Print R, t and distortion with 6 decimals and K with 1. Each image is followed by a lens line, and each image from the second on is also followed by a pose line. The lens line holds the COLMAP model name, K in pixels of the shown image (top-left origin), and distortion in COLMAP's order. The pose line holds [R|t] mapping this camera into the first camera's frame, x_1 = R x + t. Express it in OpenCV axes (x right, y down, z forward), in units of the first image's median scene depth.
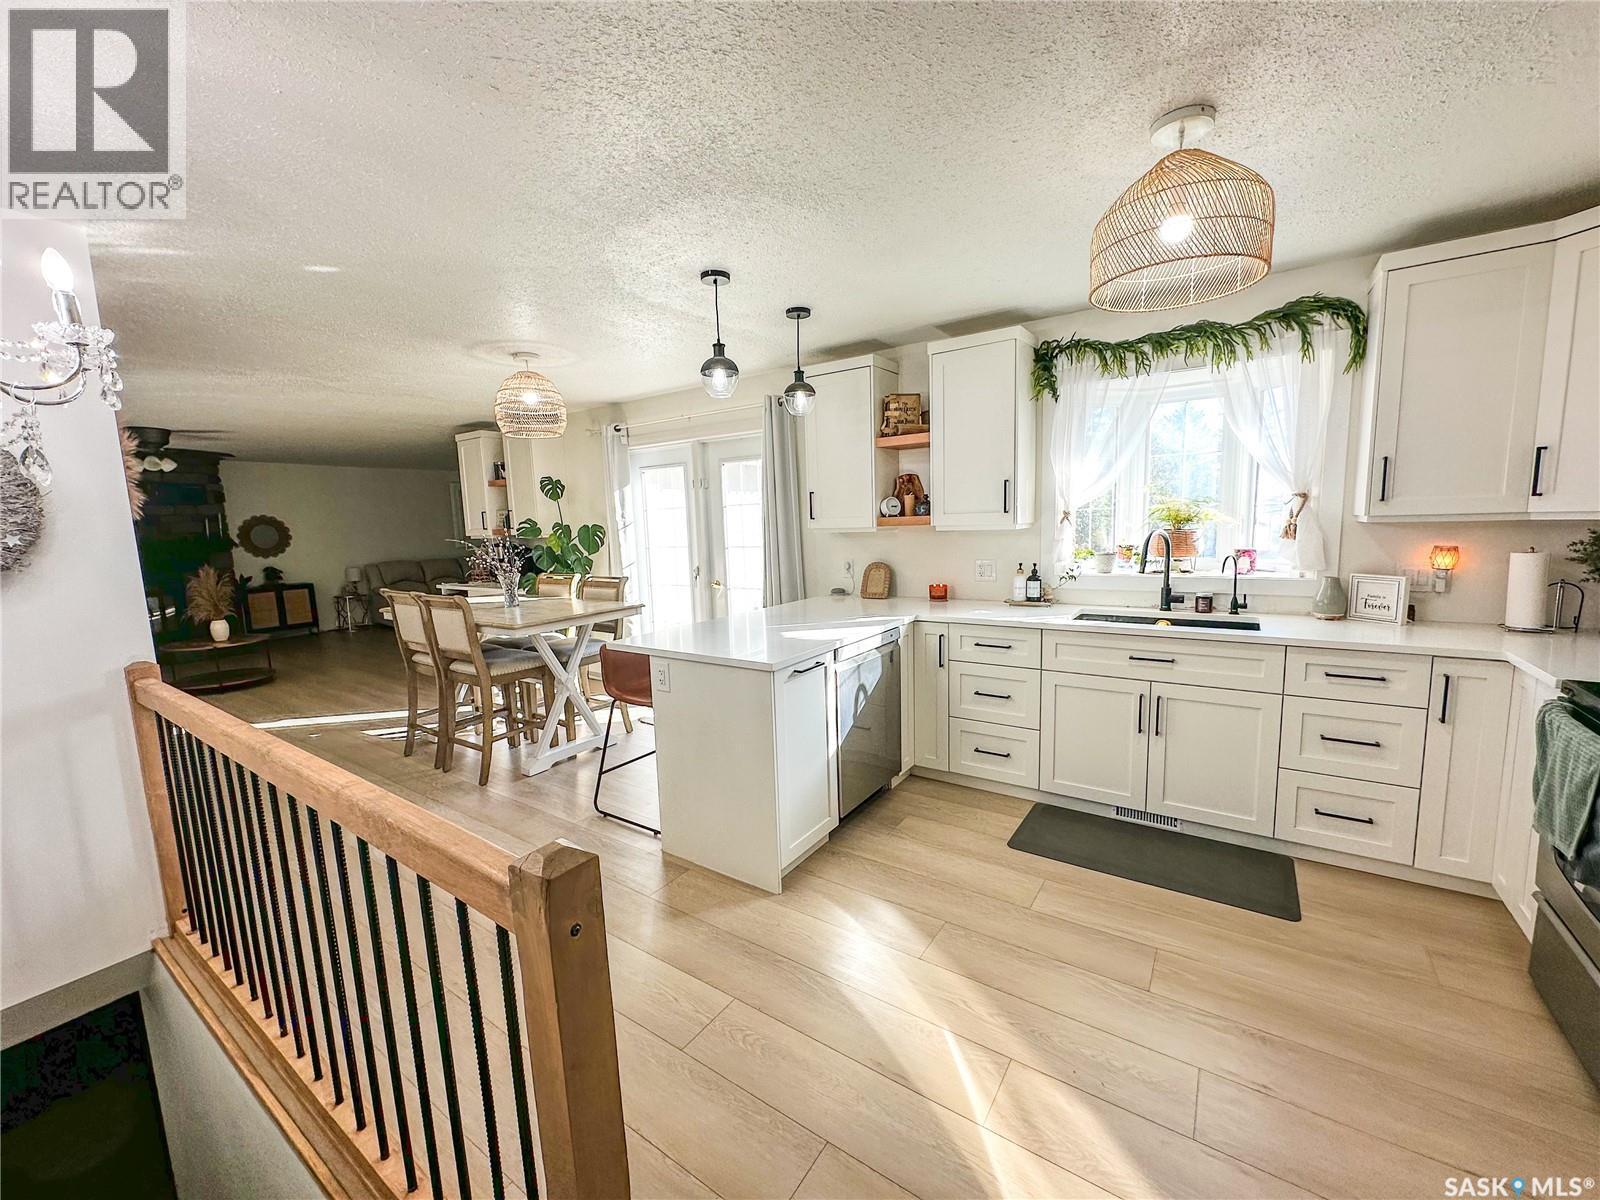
lens RADIAL K [[640.3, 0, 797.5], [0, 640.3, 605.2], [0, 0, 1]] dist [0.000335, 0.000029]
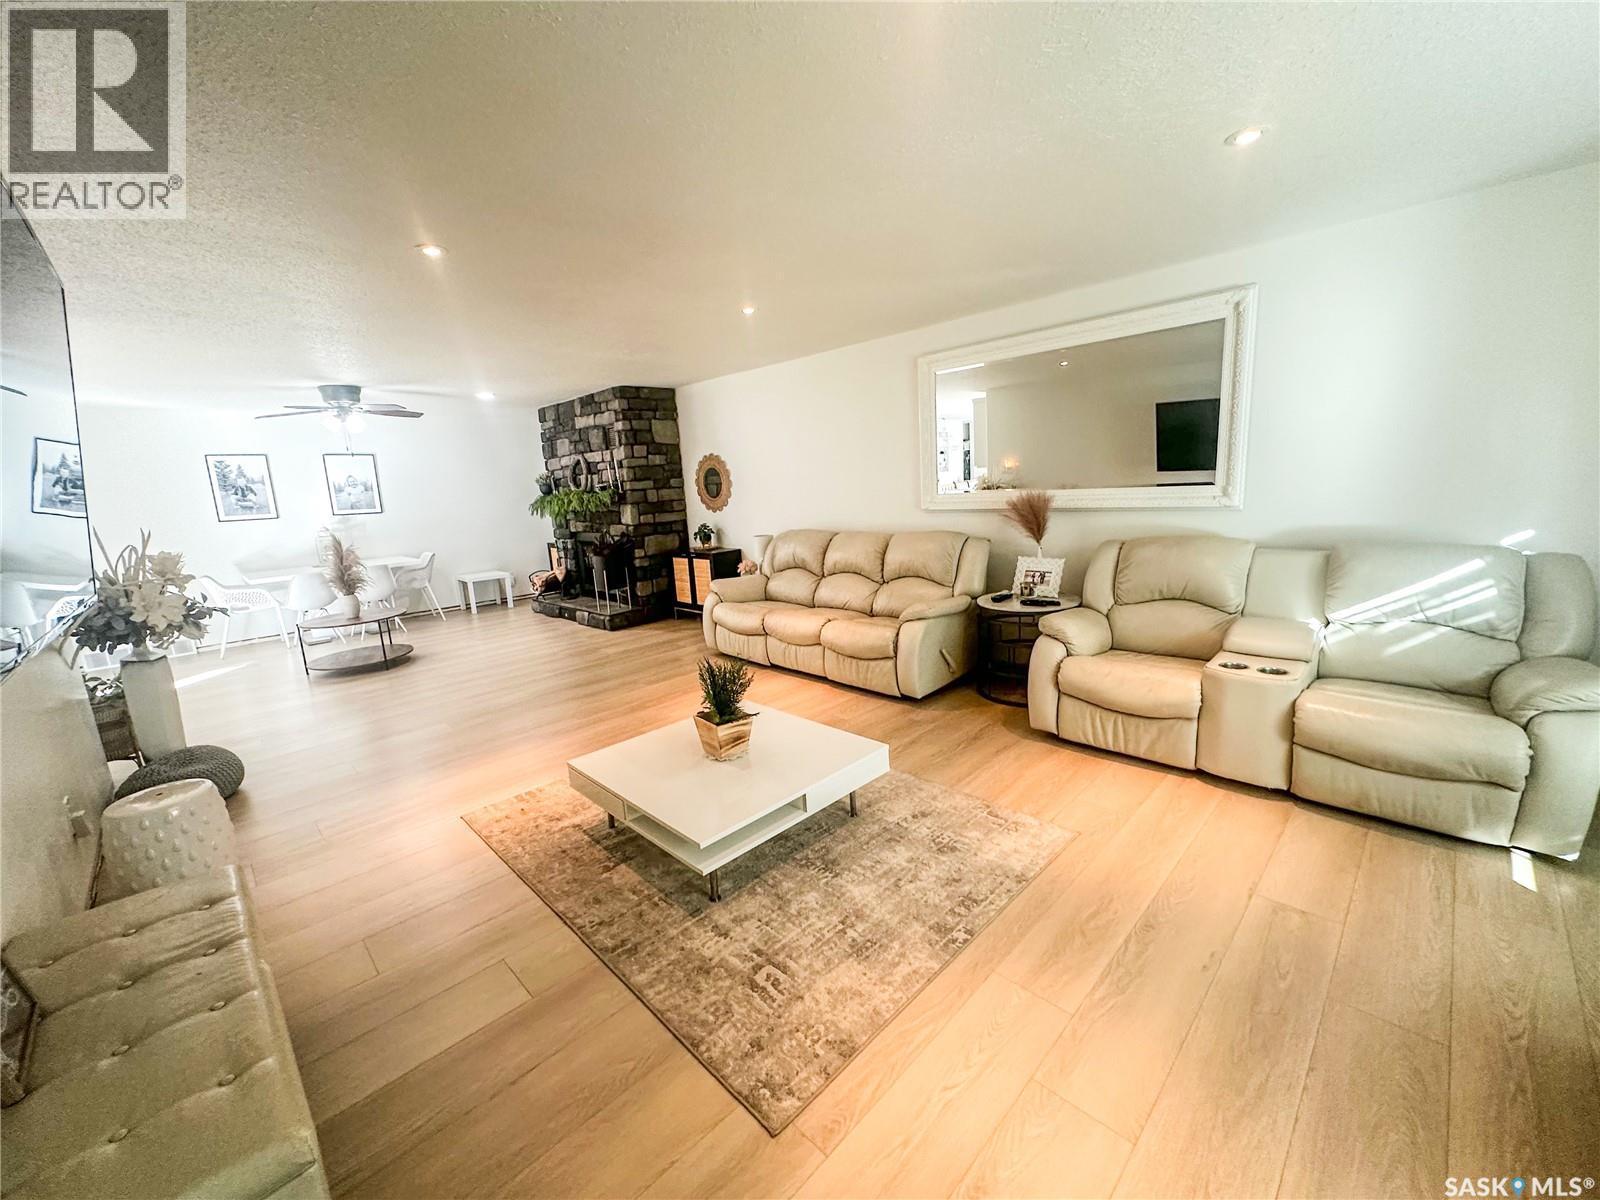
lens RADIAL K [[640.3, 0, 797.5], [0, 640.3, 605.2], [0, 0, 1]] dist [0.000335, 0.000029]
pose [[-0.181230, 0.234887, -0.954978, -0.103006], [-0.069121, 0.965615, 0.250621, -0.161195], [0.981009, 0.111429, -0.158763, 1.215208]]
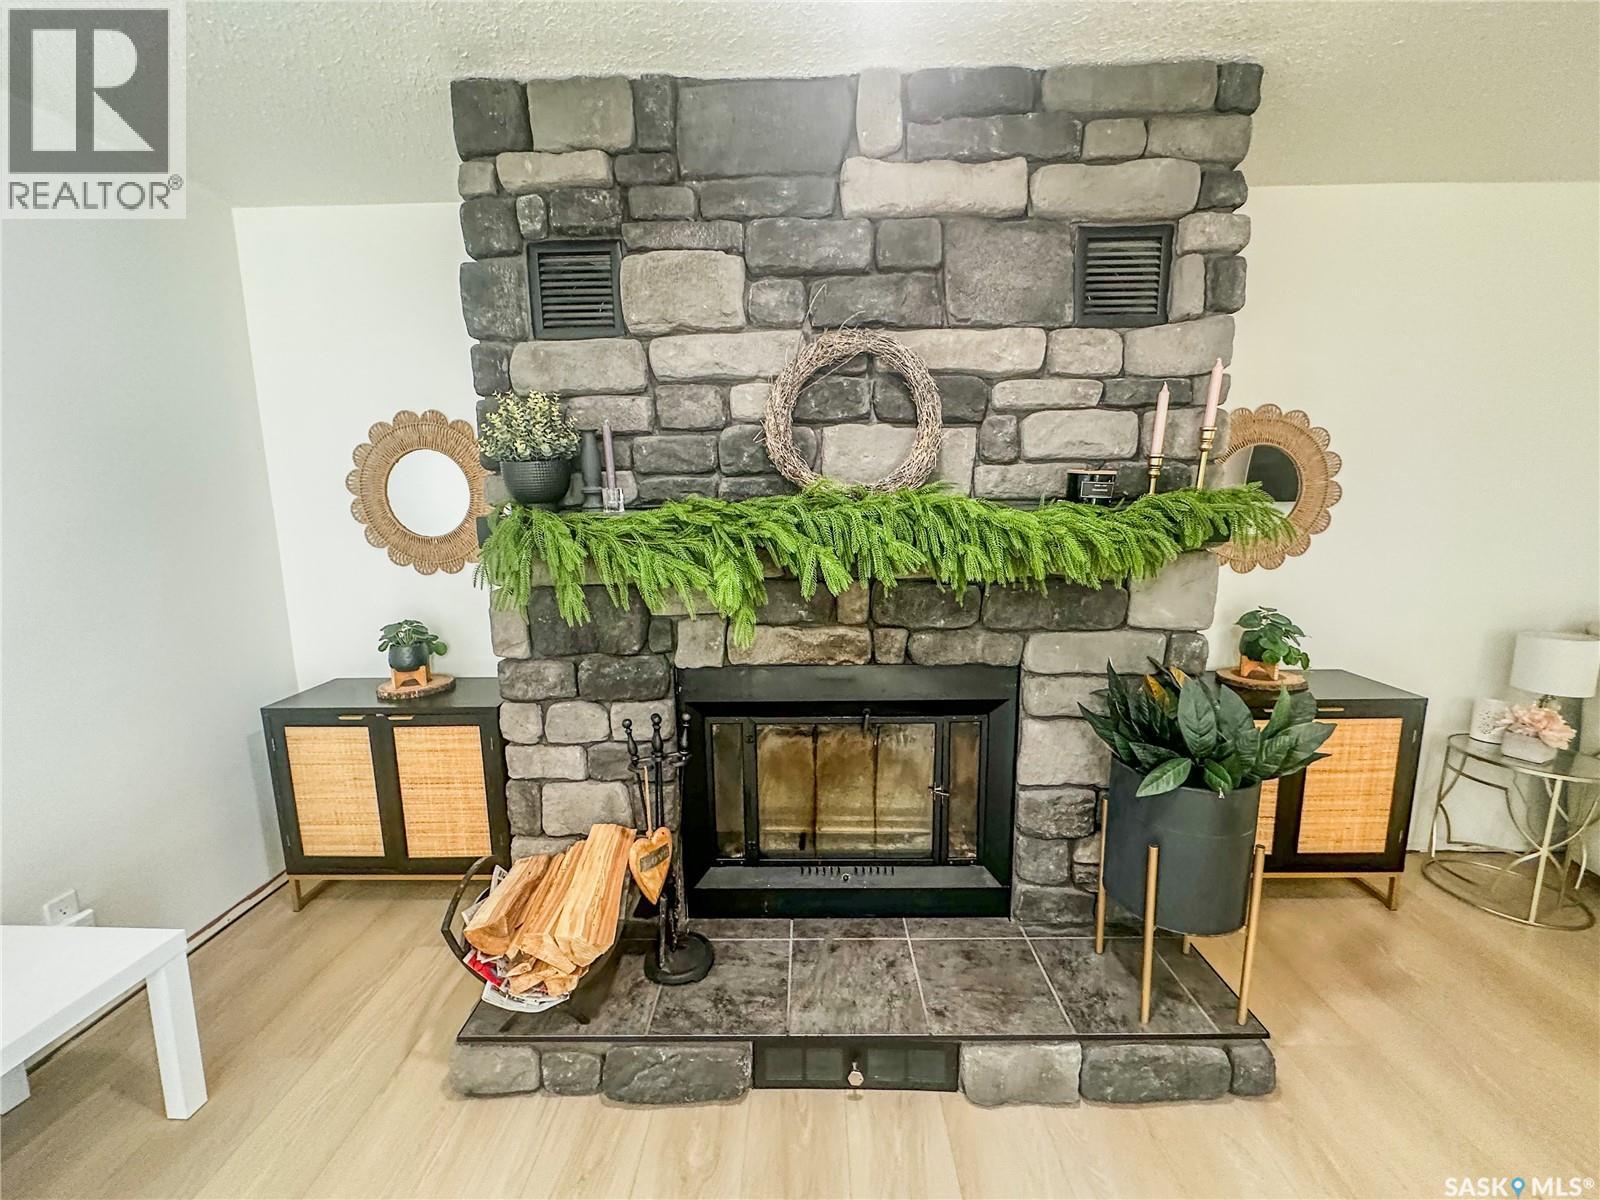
lens RADIAL K [[640.3, 0, 797.5], [0, 640.3, 605.2], [0, 0, 1]] dist [0.000335, 0.000029]
pose [[0.555518, 0.163169, -0.815338, -0.706414], [-0.120187, 0.986017, 0.115439, -0.067427], [0.822773, 0.033865, 0.567361, 0.691024]]
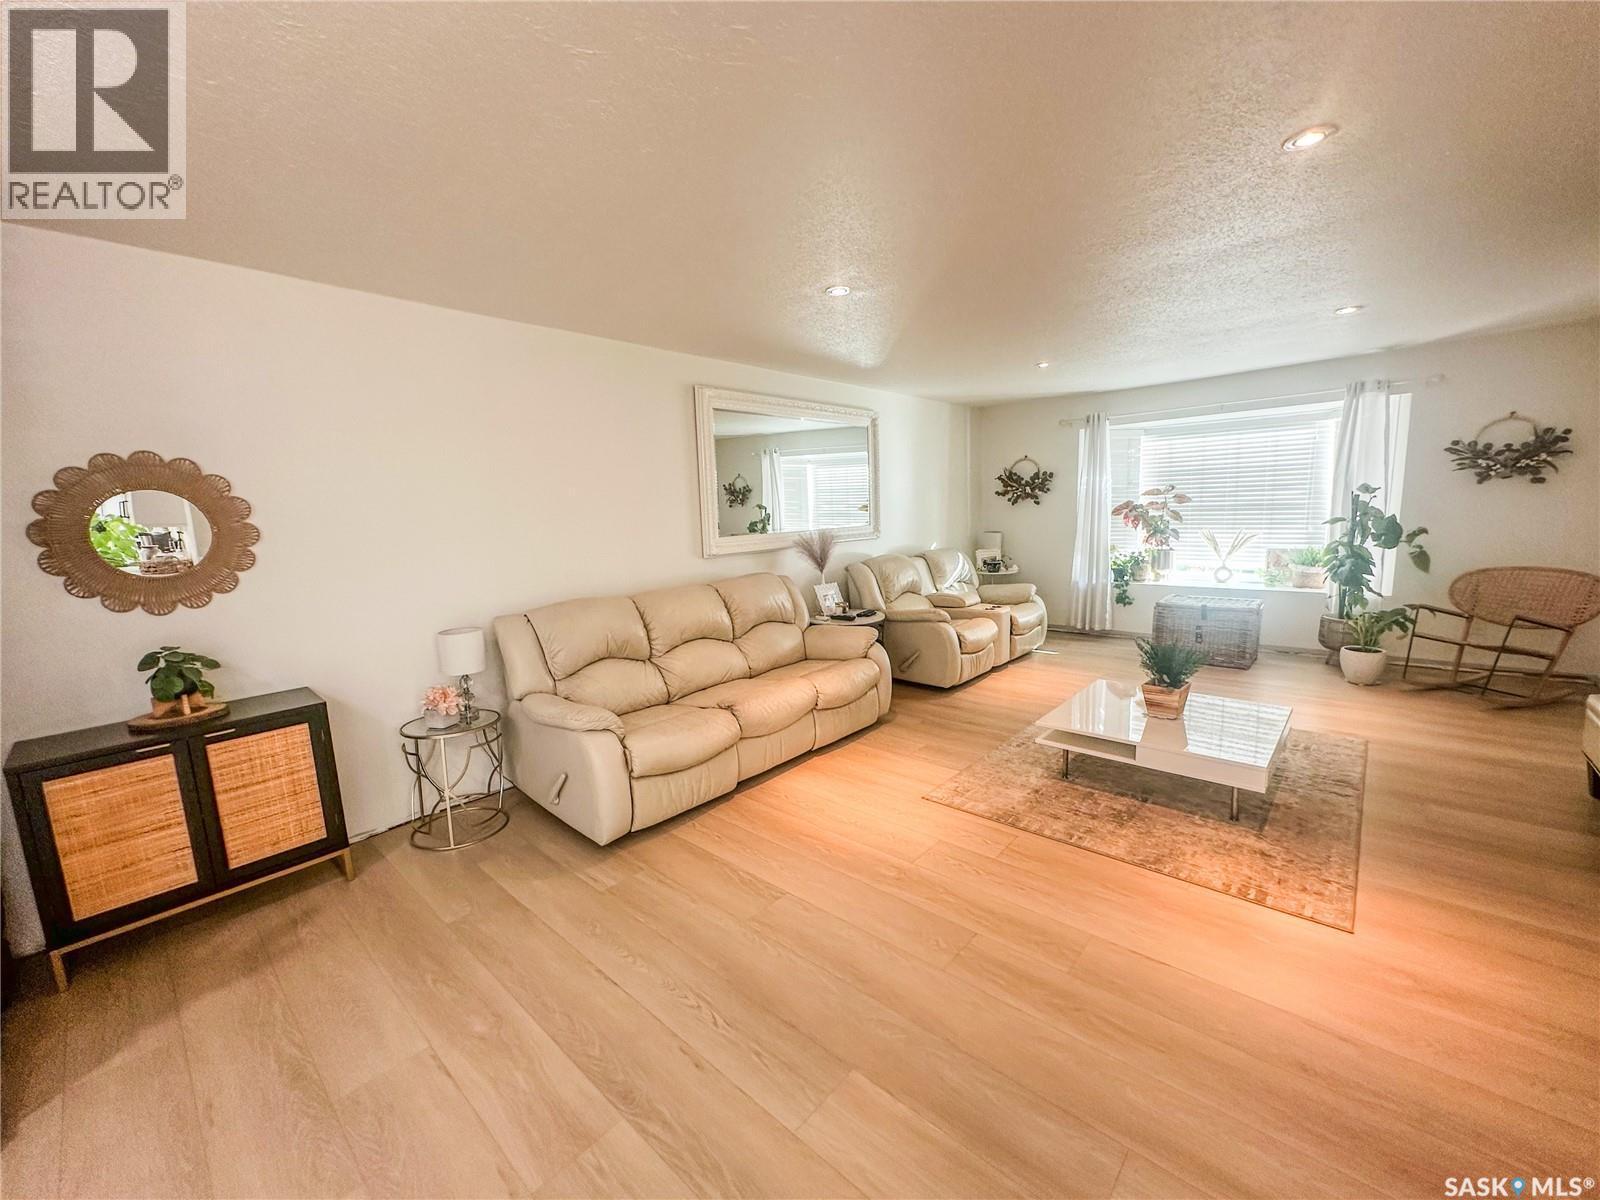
lens RADIAL K [[640.3, 0, 797.5], [0, 640.3, 605.2], [0, 0, 1]] dist [0.000335, 0.000029]
pose [[0.992389, 0.014980, -0.122232, -0.526975], [-0.012663, 0.999726, 0.019710, -0.084788], [0.122493, -0.018013, 0.992306, 0.759339]]
